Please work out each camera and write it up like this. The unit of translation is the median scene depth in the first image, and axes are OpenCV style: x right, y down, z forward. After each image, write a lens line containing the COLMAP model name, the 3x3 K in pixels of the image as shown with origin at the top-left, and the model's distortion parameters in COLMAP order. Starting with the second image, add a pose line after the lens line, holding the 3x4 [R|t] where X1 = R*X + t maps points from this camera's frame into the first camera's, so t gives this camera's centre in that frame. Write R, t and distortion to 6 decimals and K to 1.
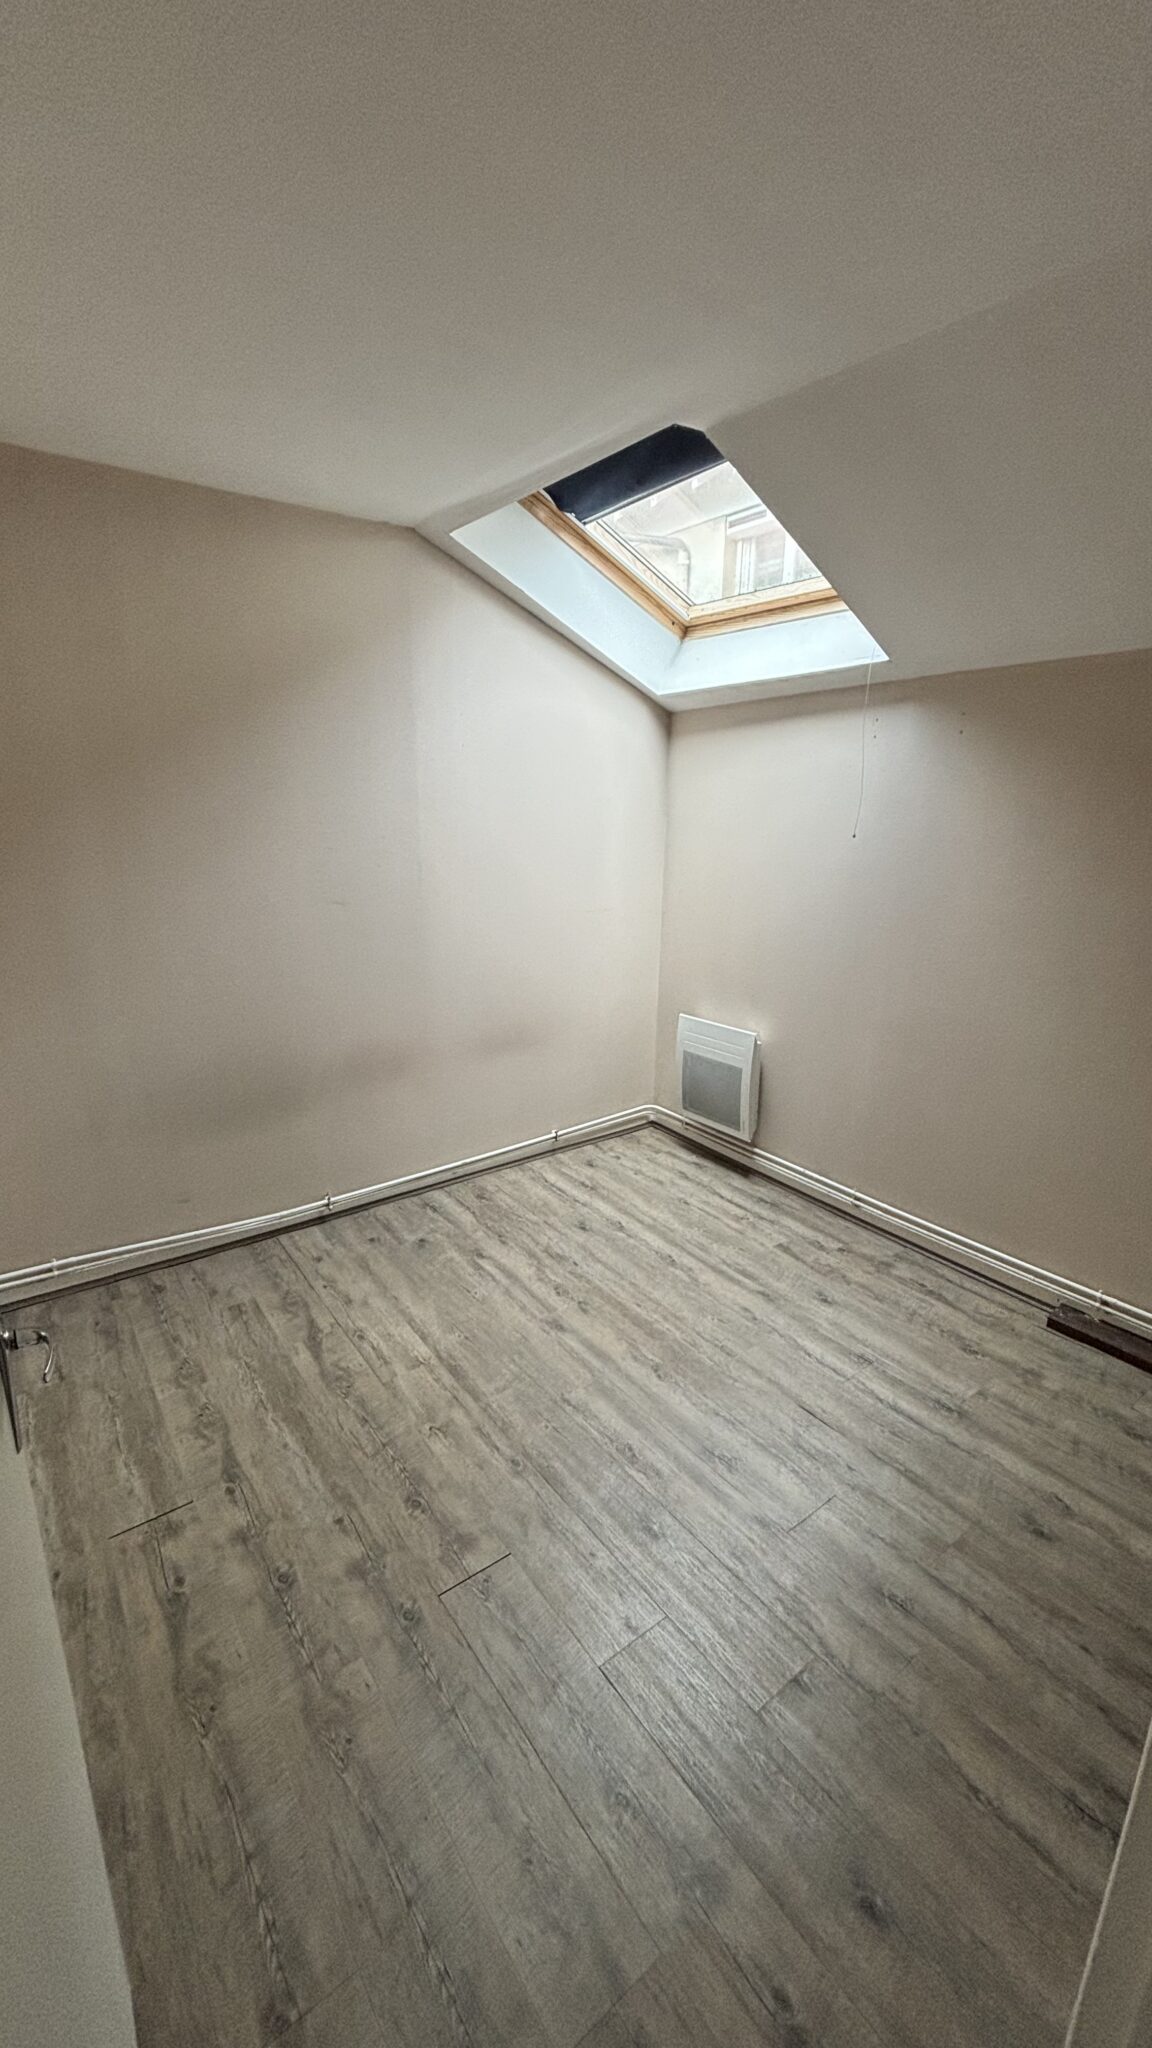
lens RADIAL K [[833.3, 0, 579.9], [0, 833.3, 1023.1], [0, 0, 1]] dist [-0.004292, -0.000546]
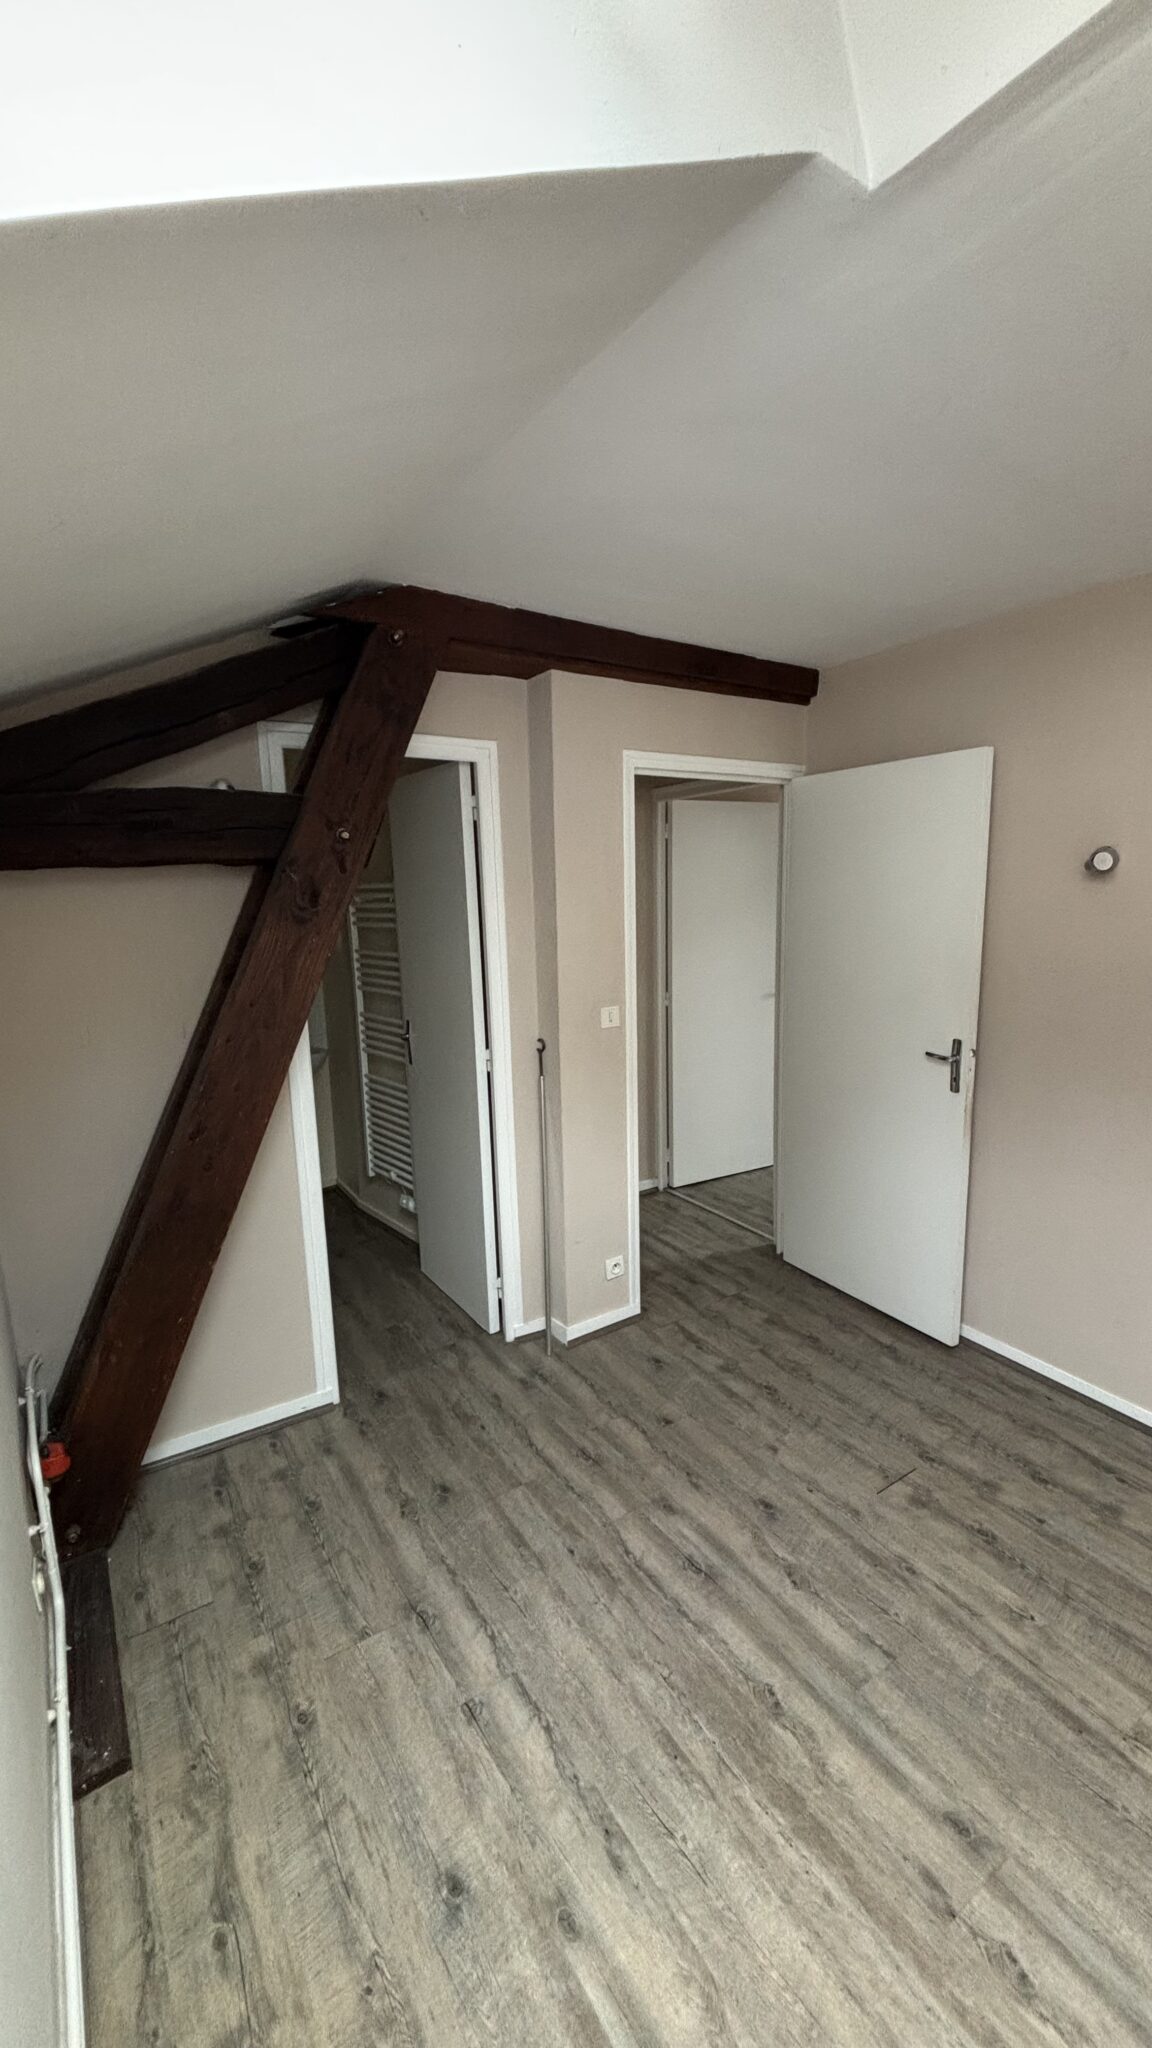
lens RADIAL K [[833.3, 0, 575.0], [0, 833.3, 1027.0], [0, 0, 1]] dist [-0.004292, -0.000546]
pose [[-0.997696, -0.003684, 0.067744, 0.235599], [0.024465, 0.911807, 0.409889, -0.433635], [-0.063279, 0.410602, -0.909616, 1.539504]]
